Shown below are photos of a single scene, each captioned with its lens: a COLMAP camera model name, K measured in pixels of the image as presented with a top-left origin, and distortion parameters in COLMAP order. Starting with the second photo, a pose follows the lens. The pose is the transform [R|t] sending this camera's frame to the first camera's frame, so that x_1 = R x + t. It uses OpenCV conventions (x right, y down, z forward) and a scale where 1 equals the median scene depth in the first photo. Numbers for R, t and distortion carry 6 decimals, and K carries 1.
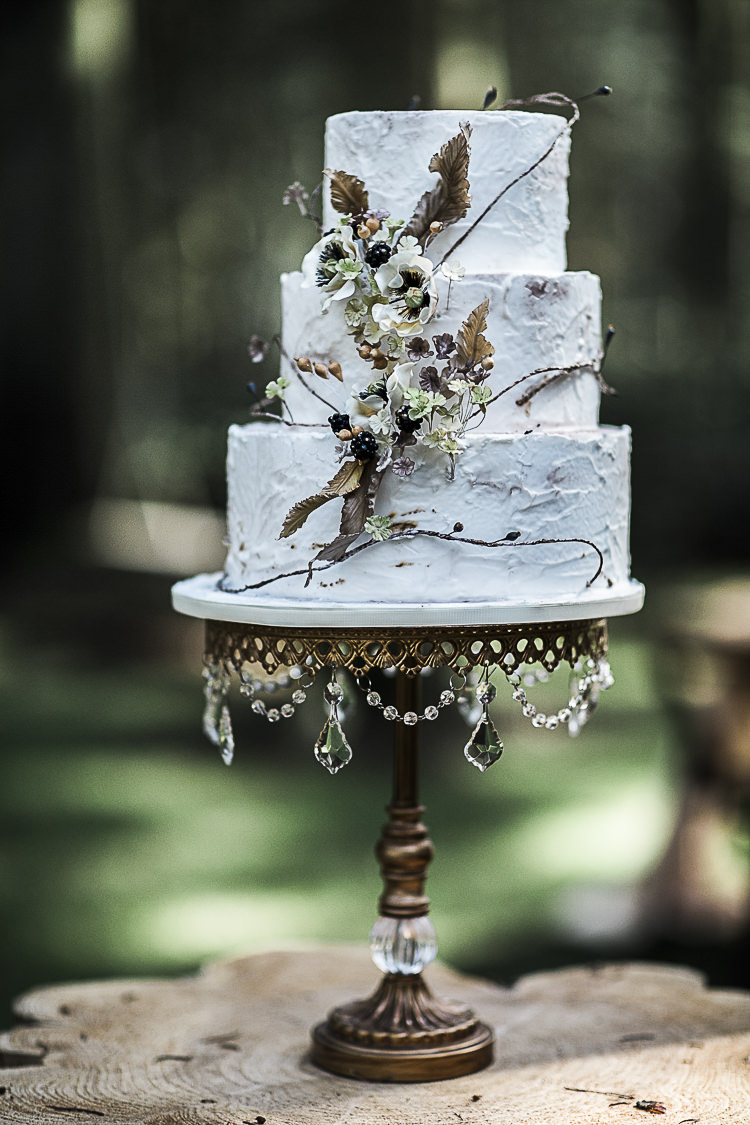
lens RADIAL K [[2692.8, 0, 375.8], [0, 2692.8, 563.4], [0, 0, 1]] dist [-0.171177, 0.000000]
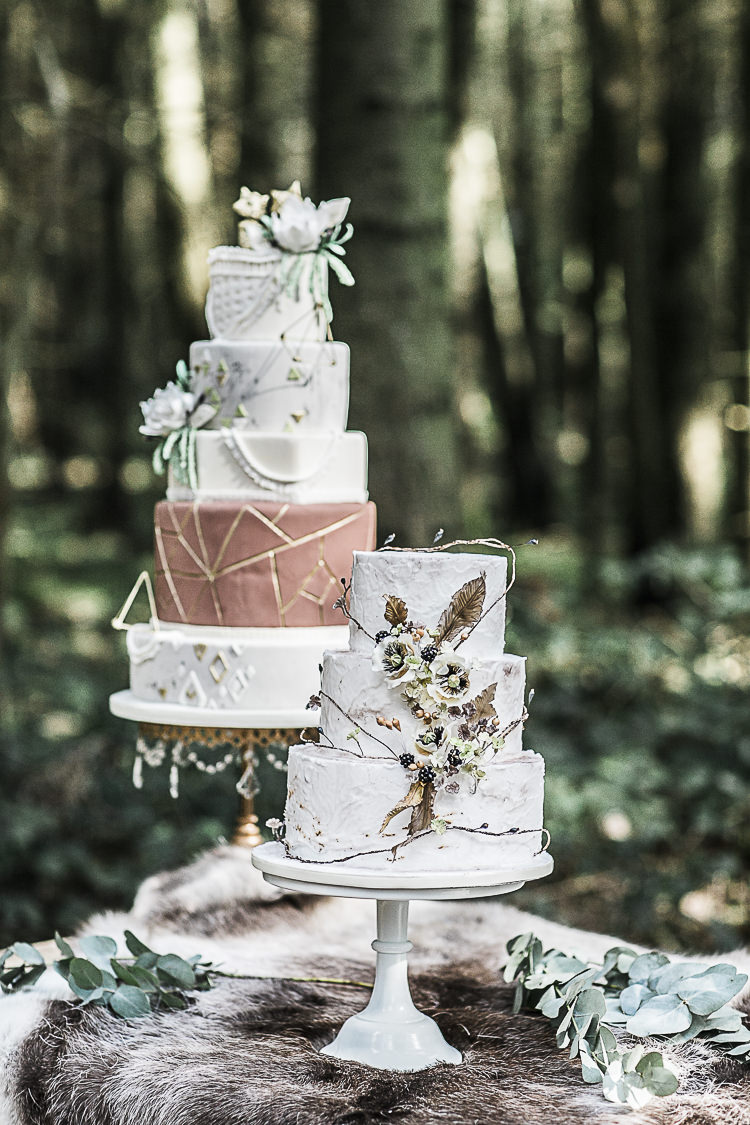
lens RADIAL K [[2692.8, 0, 375.1], [0, 2692.8, 563.6], [0, 0, 1]] dist [-0.171177, 0.000000]
pose [[0.929093, 0.014865, 0.369546, -0.607203], [-0.000012, 0.999193, -0.040160, -0.101468], [-0.369845, 0.037308, 0.928344, -0.464723]]
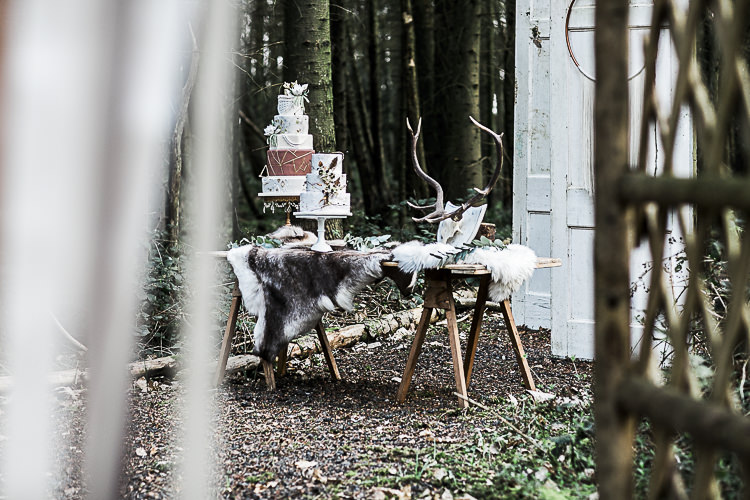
lens RADIAL K [[1795.2, 0, 373.3], [0, 1795.2, 250.9], [0, 0, 1]] dist [-0.171177, 0.000000]
pose [[0.912263, 0.006127, 0.409559, -2.118671], [0.022611, 0.997610, -0.065288, 0.492620], [-0.408981, 0.068820, 0.909944, -4.061949]]
